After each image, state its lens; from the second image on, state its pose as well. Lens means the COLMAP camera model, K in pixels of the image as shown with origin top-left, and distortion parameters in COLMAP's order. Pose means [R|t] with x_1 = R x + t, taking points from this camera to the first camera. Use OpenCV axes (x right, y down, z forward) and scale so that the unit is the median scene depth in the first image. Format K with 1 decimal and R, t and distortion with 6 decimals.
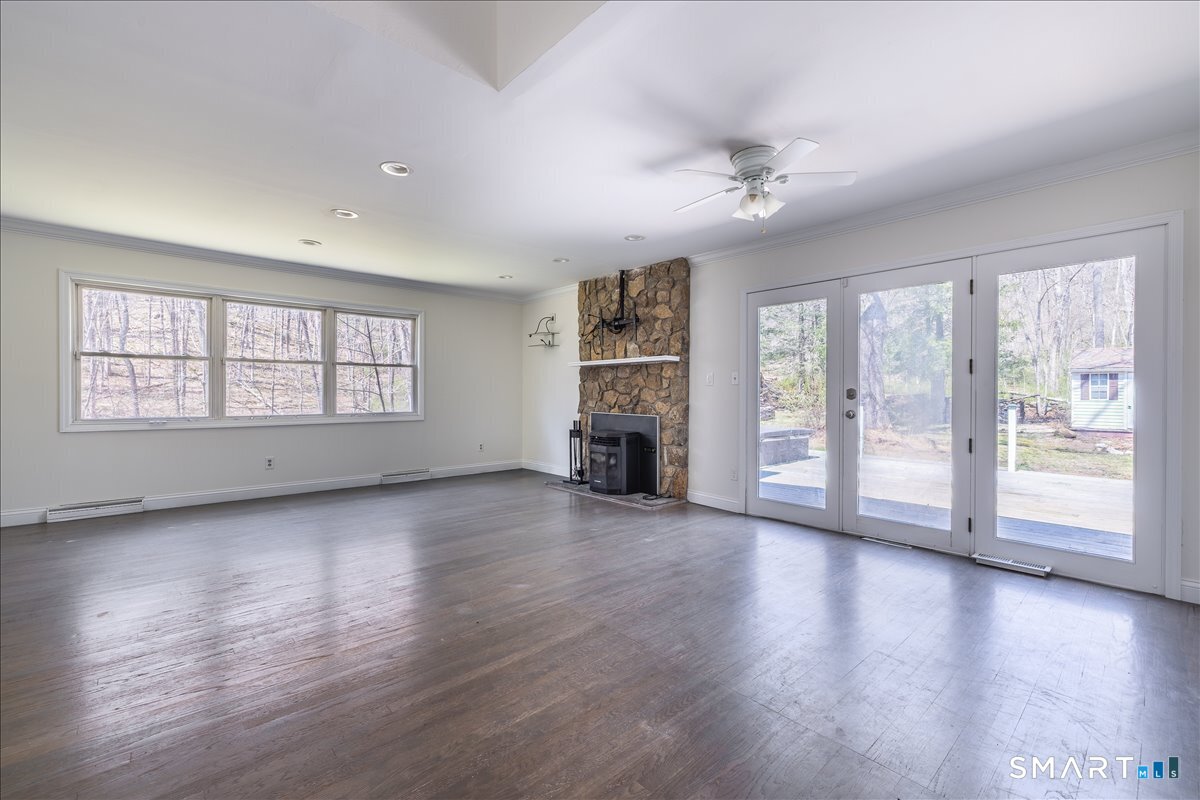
lens RADIAL K [[498.6, 0, 601.6], [0, 498.6, 397.6], [0, 0, 1]] dist [-0.000111, 0.000409]
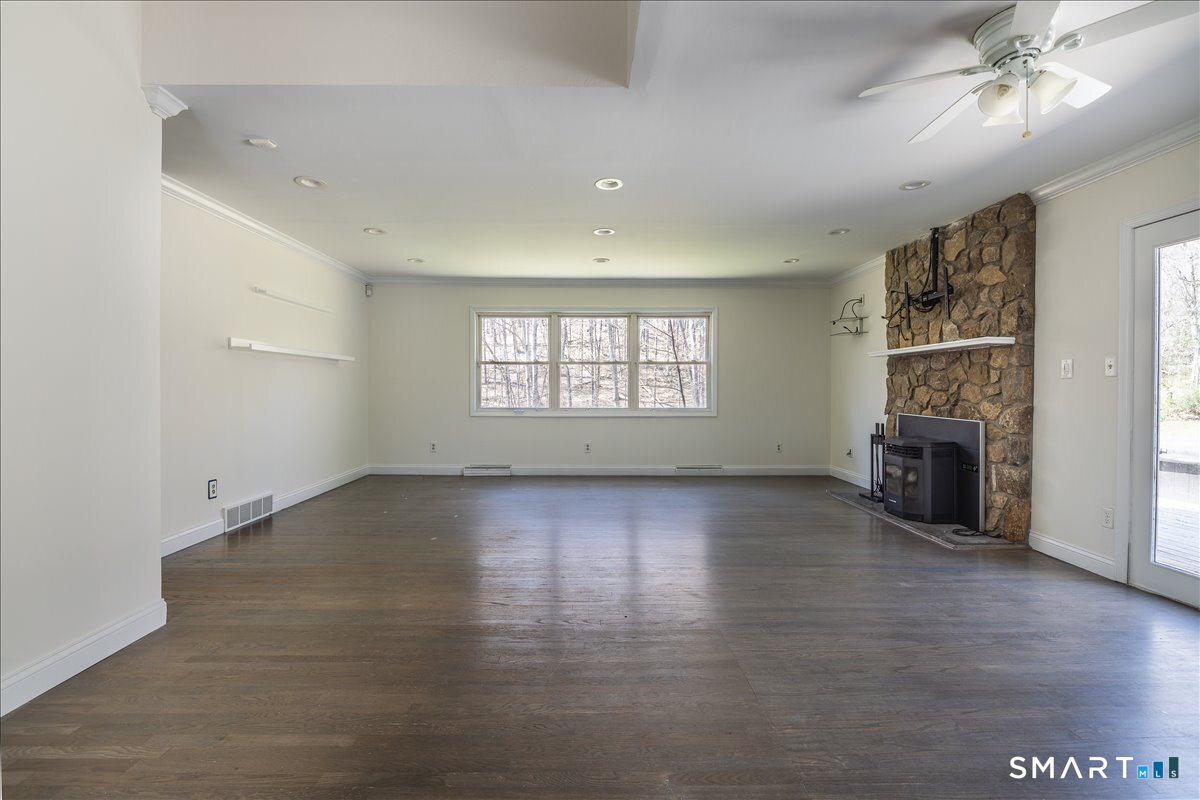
lens RADIAL K [[517.0, 0, 606.1], [0, 517.0, 394.2], [0, 0, 1]] dist [-0.016977, 0.000519]
pose [[0.752391, 0.005605, -0.658692, 0.189407], [-0.005132, 0.999983, 0.002647, -0.001614], [0.658696, 0.001389, 0.752408, 0.085857]]
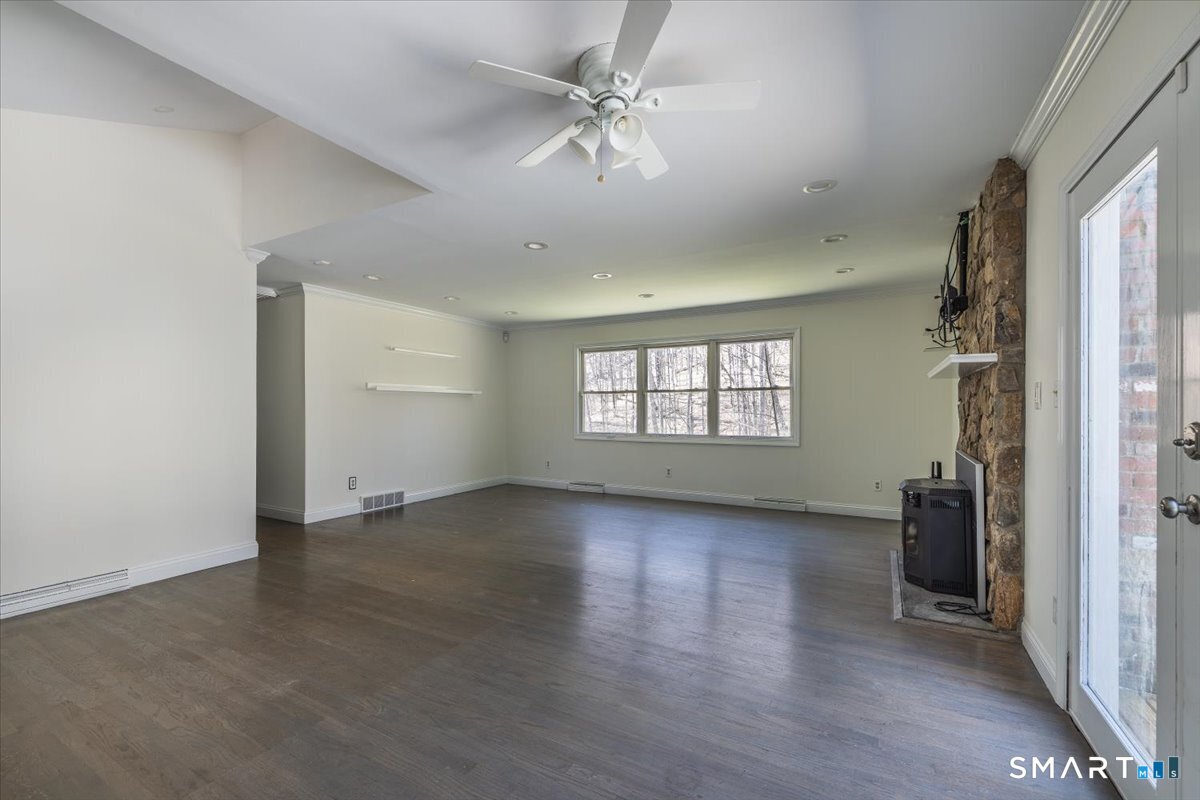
lens RADIAL K [[517.3, 0, 599.2], [0, 517.3, 409.0], [0, 0, 1]] dist [-0.000018, -0.000032]
pose [[0.307784, -0.005875, -0.951438, 0.516353], [-0.006474, 0.999945, -0.008269, -0.015997], [0.951434, 0.008705, 0.307729, 0.426010]]
